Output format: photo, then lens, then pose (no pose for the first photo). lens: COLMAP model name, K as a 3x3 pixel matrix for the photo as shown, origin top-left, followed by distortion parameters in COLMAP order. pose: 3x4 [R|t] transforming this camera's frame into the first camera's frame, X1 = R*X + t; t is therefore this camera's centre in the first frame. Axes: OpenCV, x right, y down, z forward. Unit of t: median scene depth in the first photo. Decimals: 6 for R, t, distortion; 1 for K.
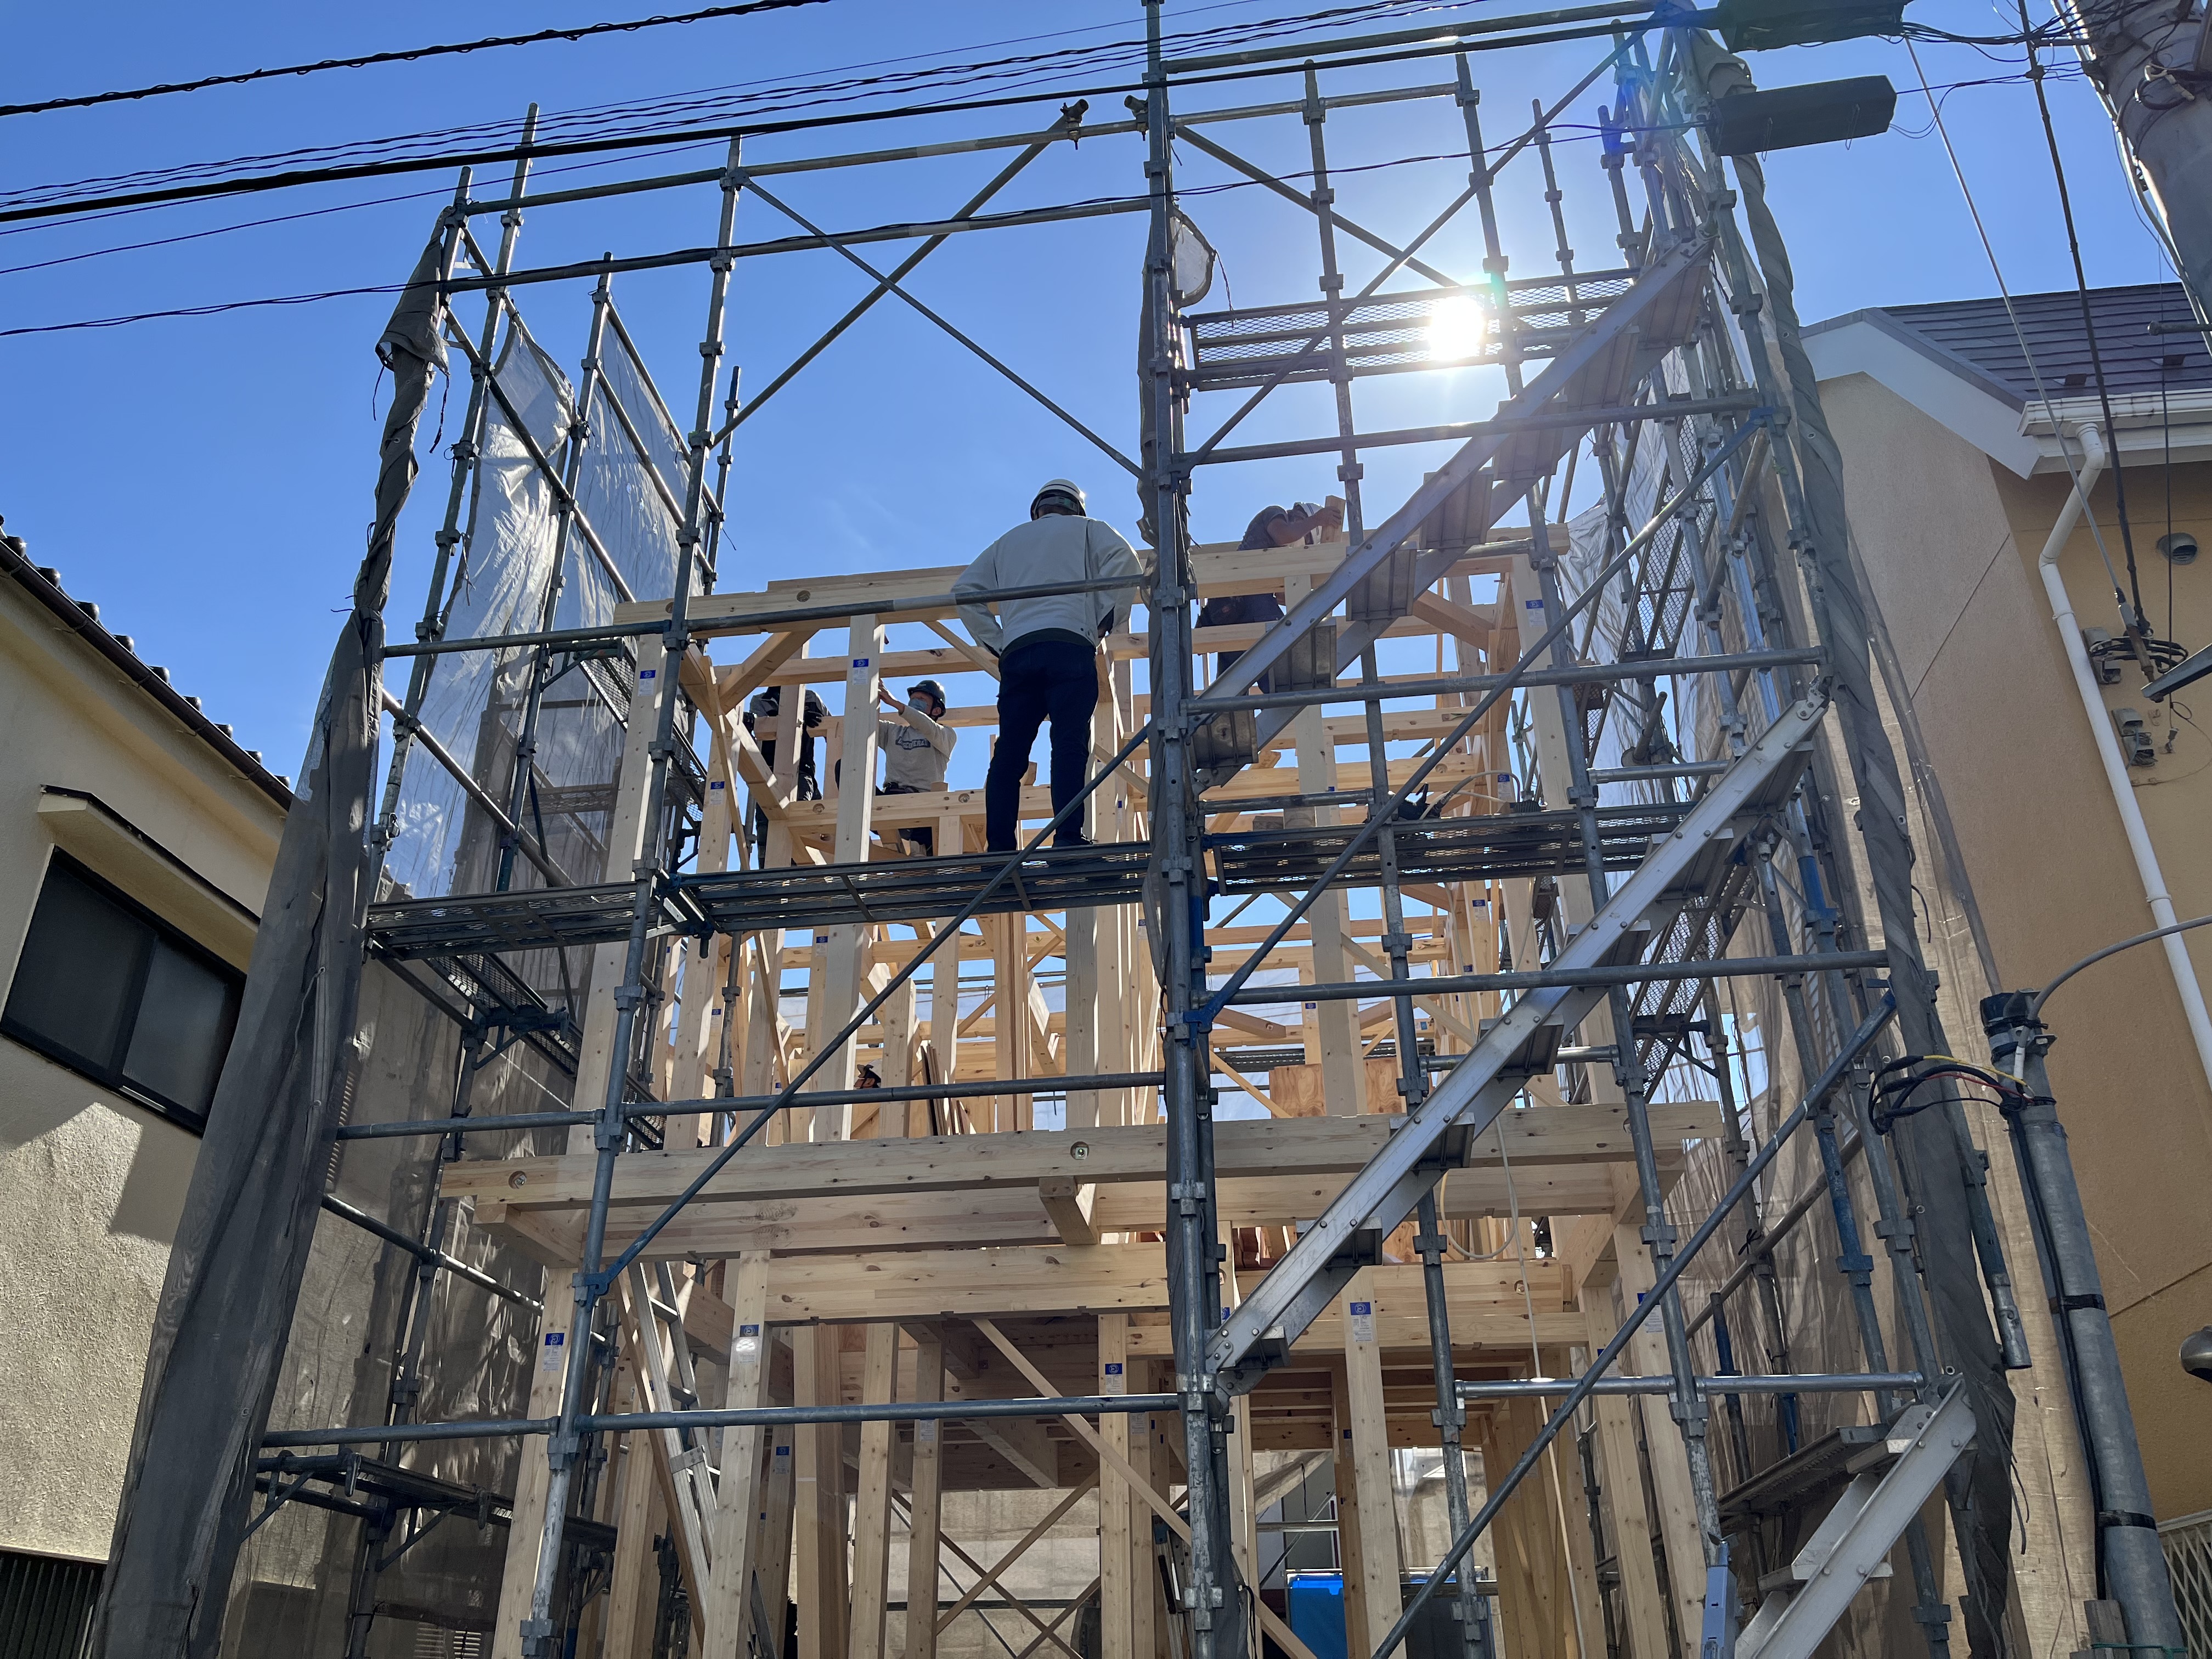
lens RADIAL K [[1675.9, 0, 1094.7], [0, 1675.9, 810.2], [0, 0, 1]] dist [0.050063, -0.056717]
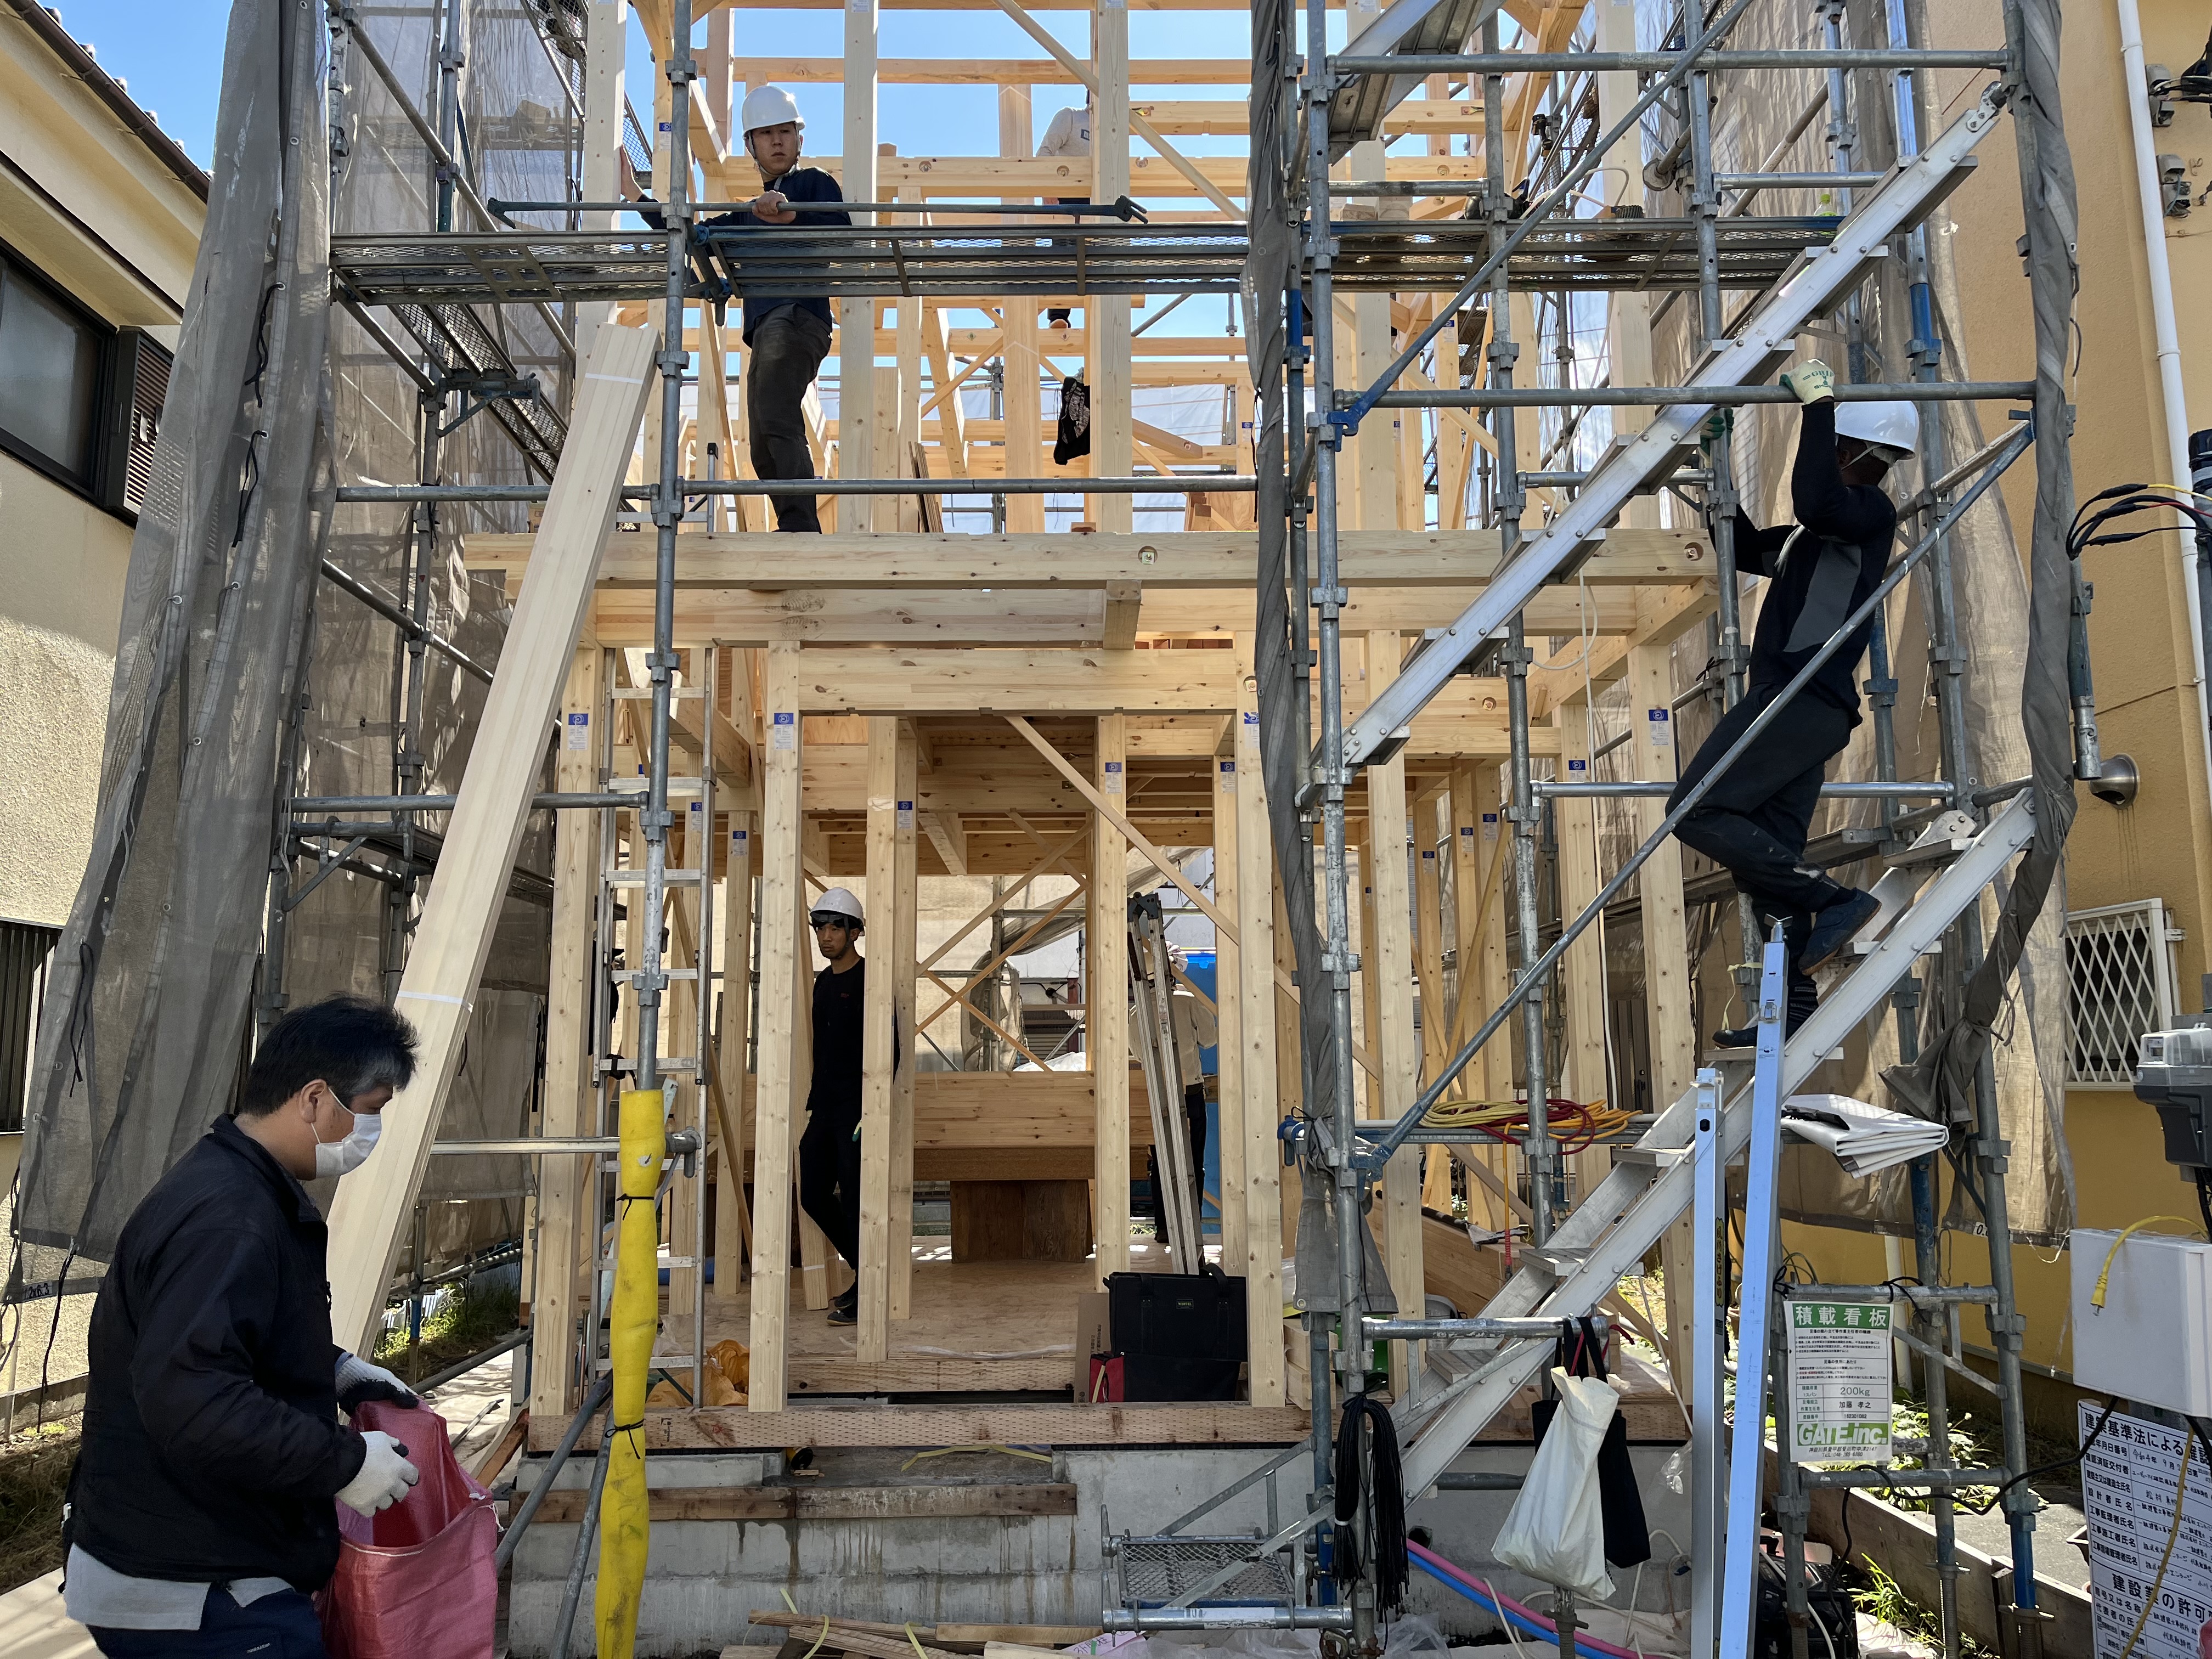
lens RADIAL K [[1675.9, 0, 1100.1], [0, 1675.9, 822.5], [0, 0, 1]] dist [0.050063, -0.056717]
pose [[0.990055, 0.023029, 0.138784, -0.157459], [-0.068770, 0.939835, 0.334637, 0.021794], [-0.122728, -0.340853, 0.932072, 0.031545]]
